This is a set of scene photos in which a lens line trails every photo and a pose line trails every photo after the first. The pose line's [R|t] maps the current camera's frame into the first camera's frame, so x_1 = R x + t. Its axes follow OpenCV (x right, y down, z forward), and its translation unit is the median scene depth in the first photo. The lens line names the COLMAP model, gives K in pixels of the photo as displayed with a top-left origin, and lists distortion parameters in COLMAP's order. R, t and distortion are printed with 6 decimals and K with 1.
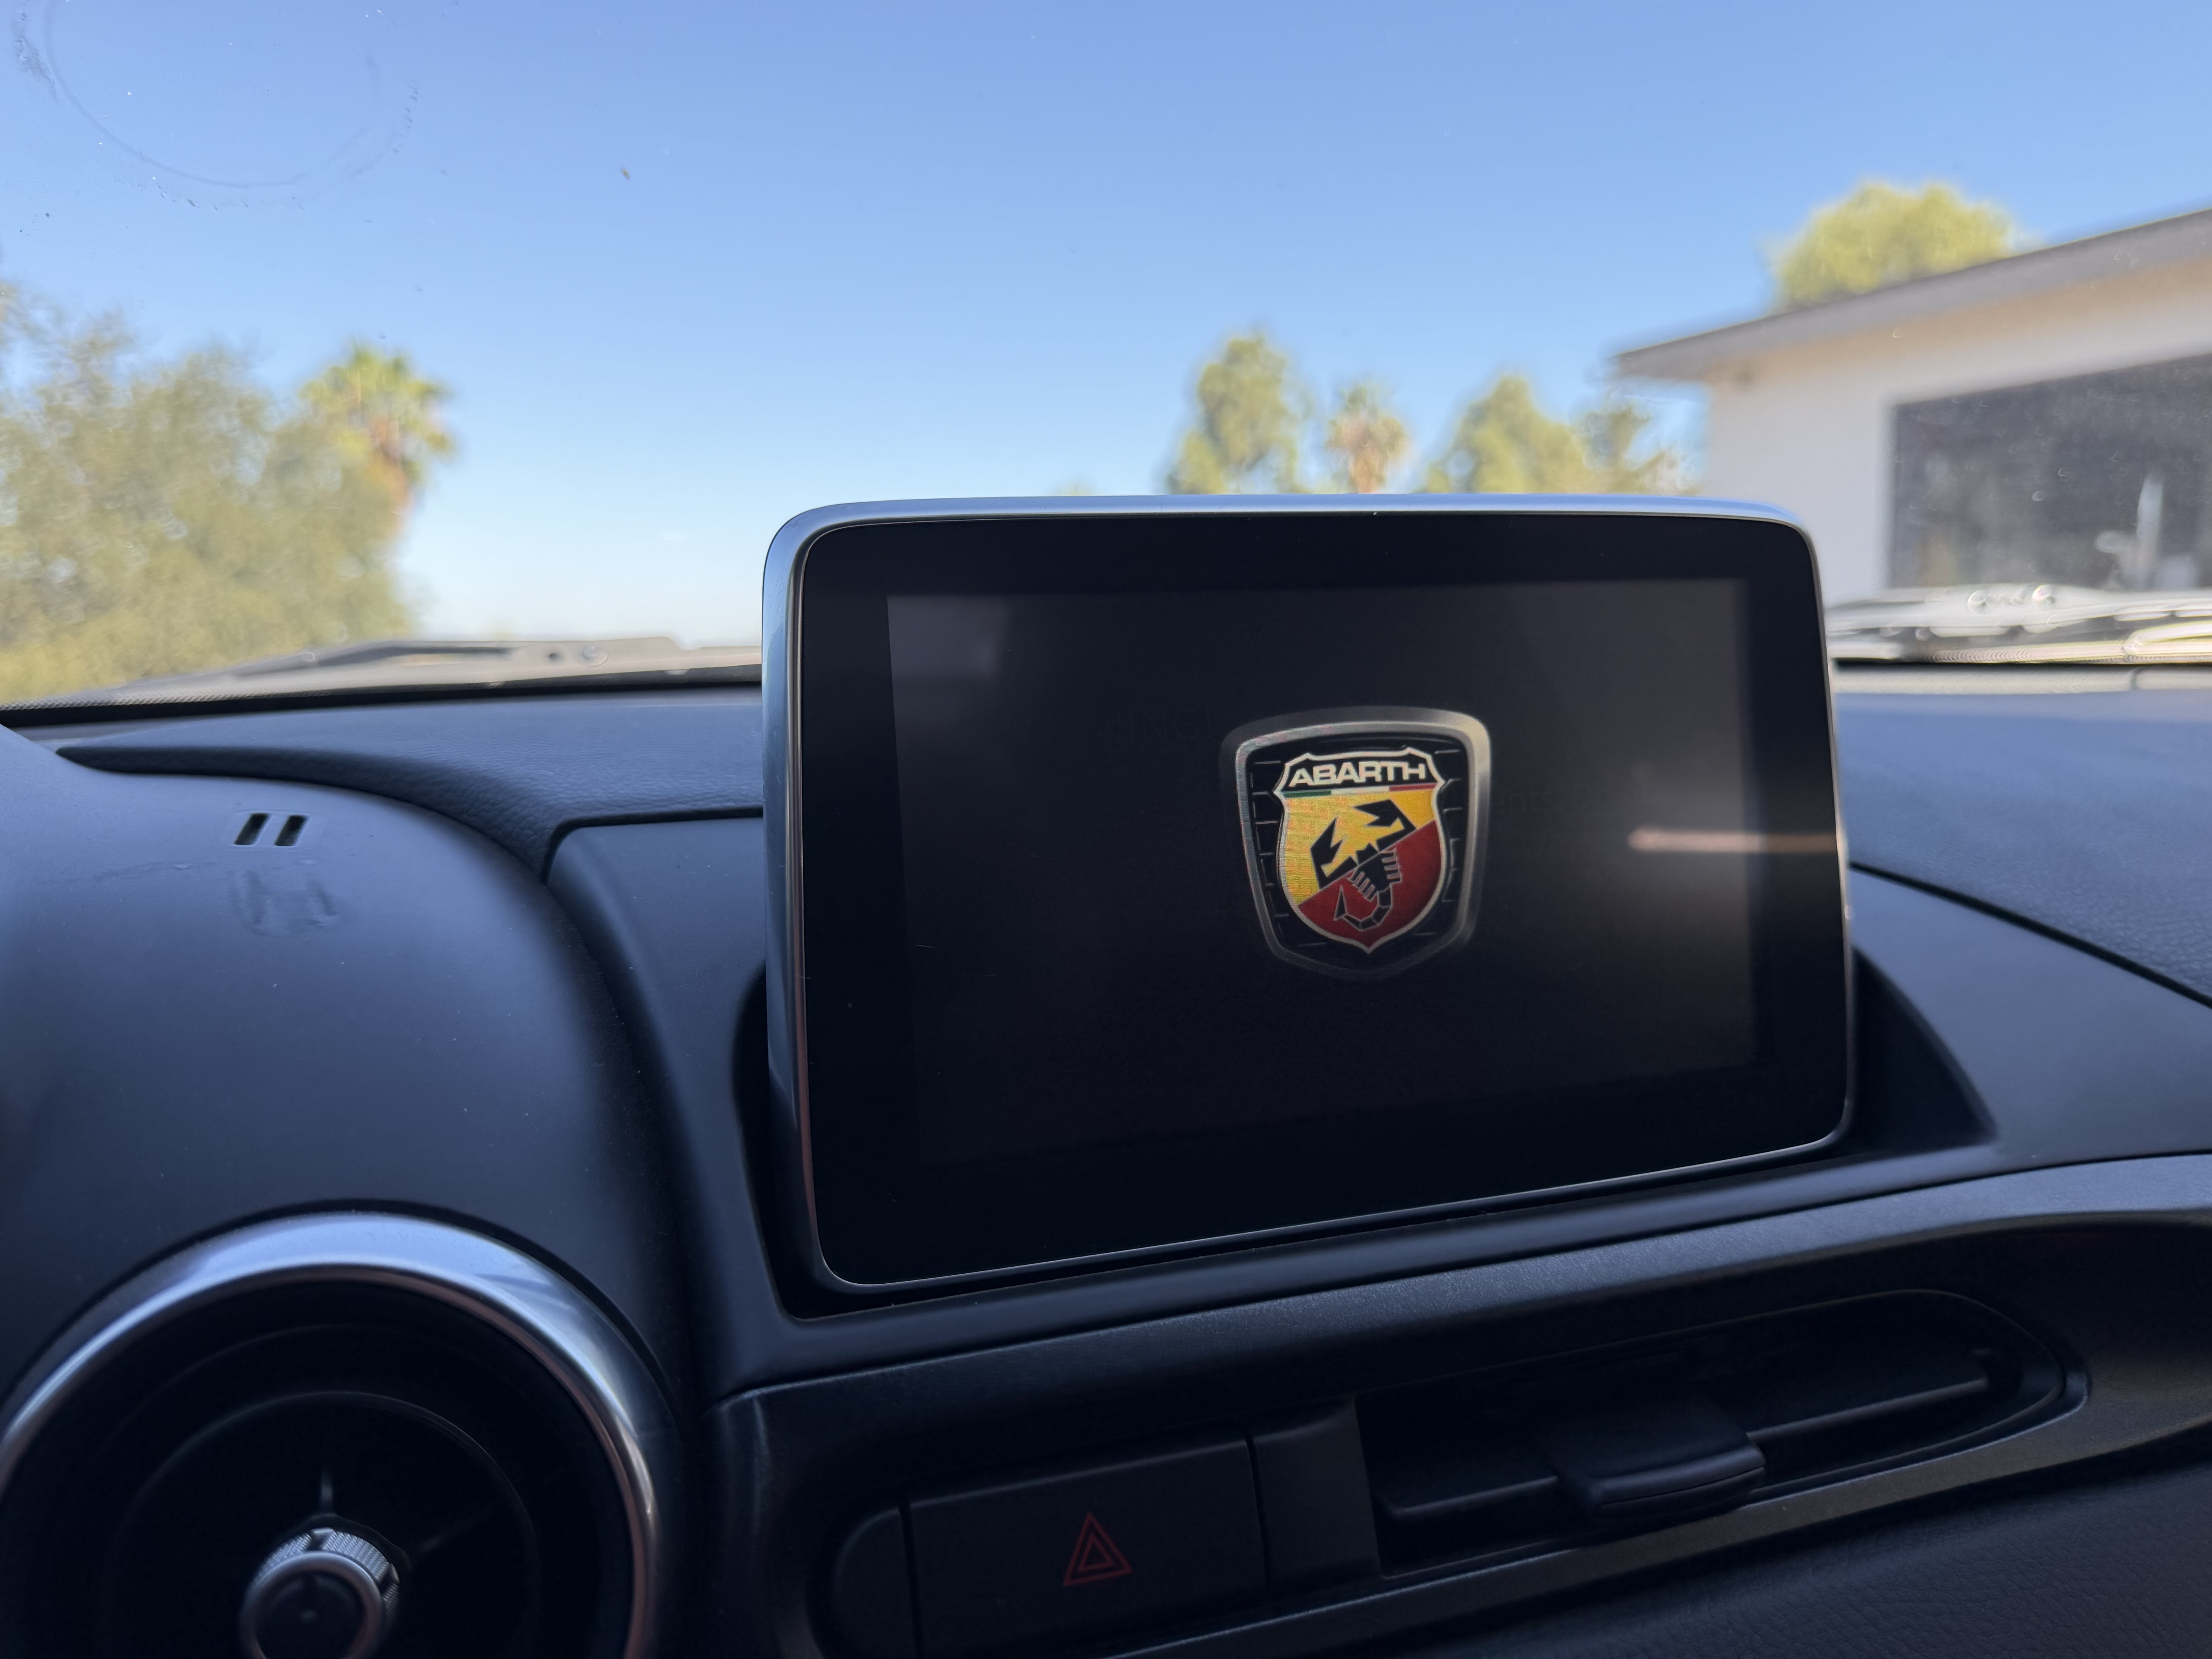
lens RADIAL K [[1536.3, 0, 1106.0], [0, 1536.3, 829.5], [0, 0, 1]] dist [-0.000233, -0.048106]
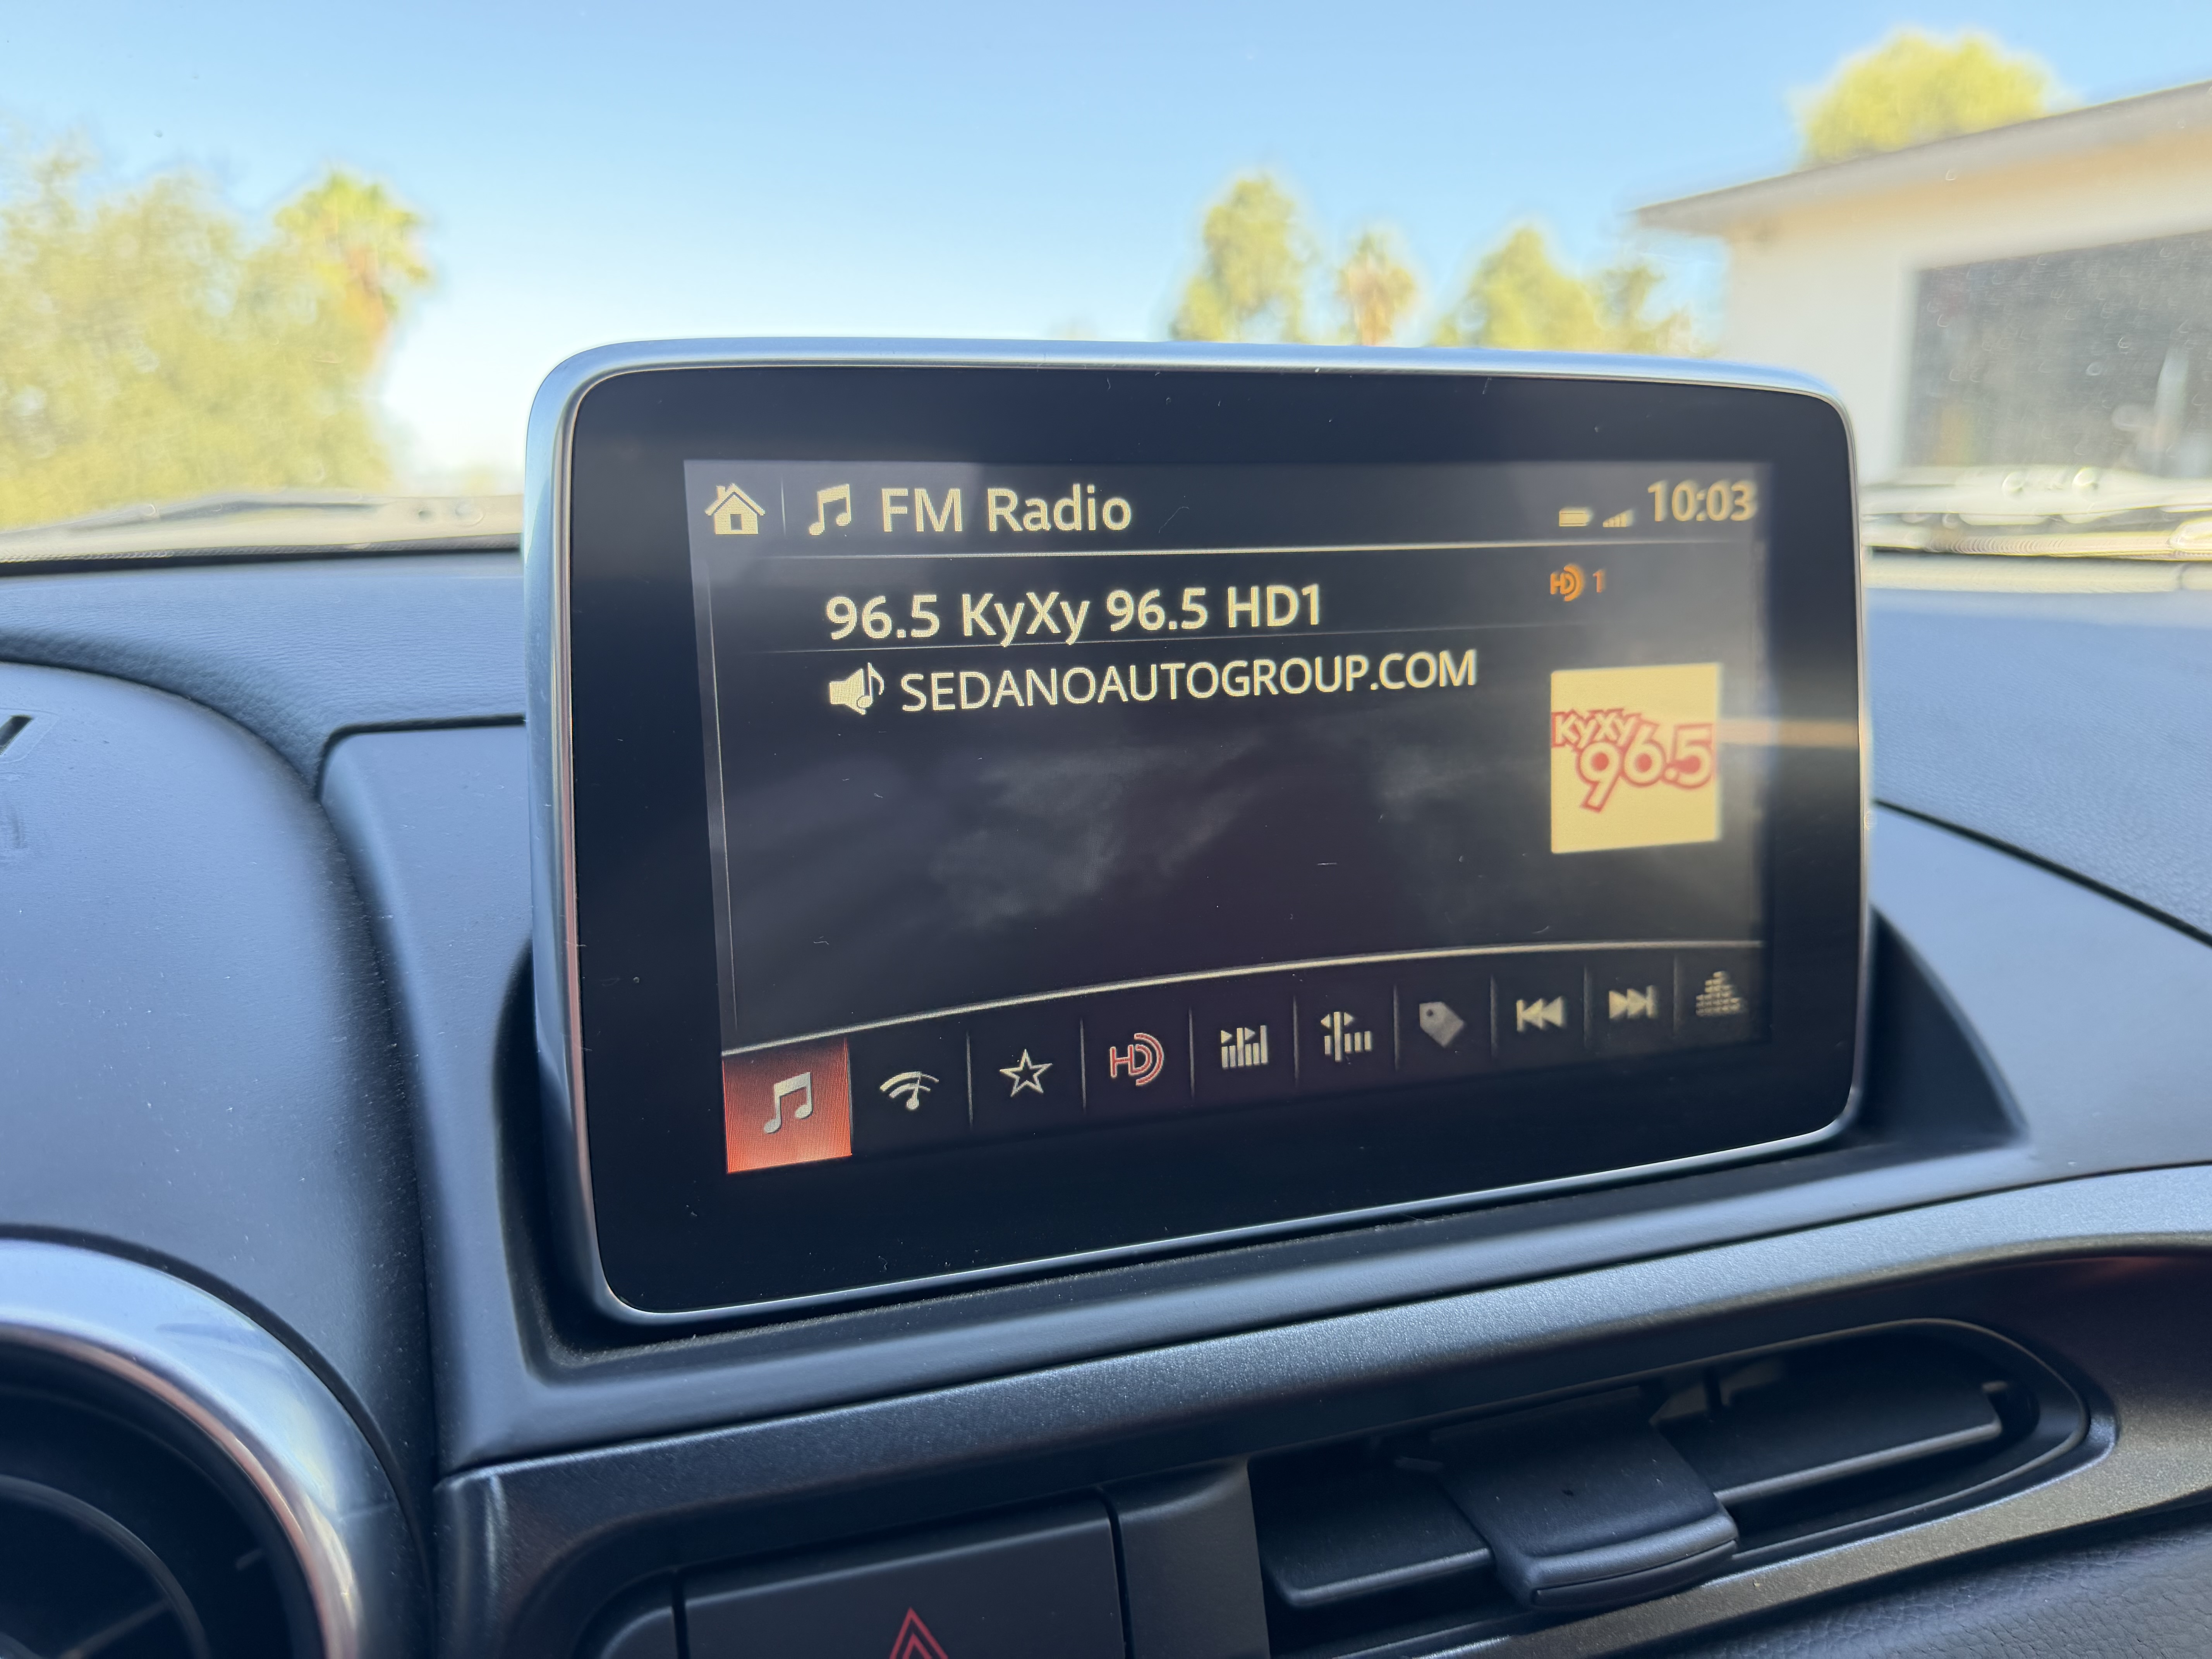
lens RADIAL K [[1510.1, 0, 1112.5], [0, 1510.1, 811.4], [0, 0, 1]] dist [-0.033155, -0.003695]
pose [[0.999755, 0.021944, 0.002850, 0.034872], [-0.022109, 0.995942, 0.087245, -0.021210], [-0.000924, -0.087287, 0.996183, 0.098177]]
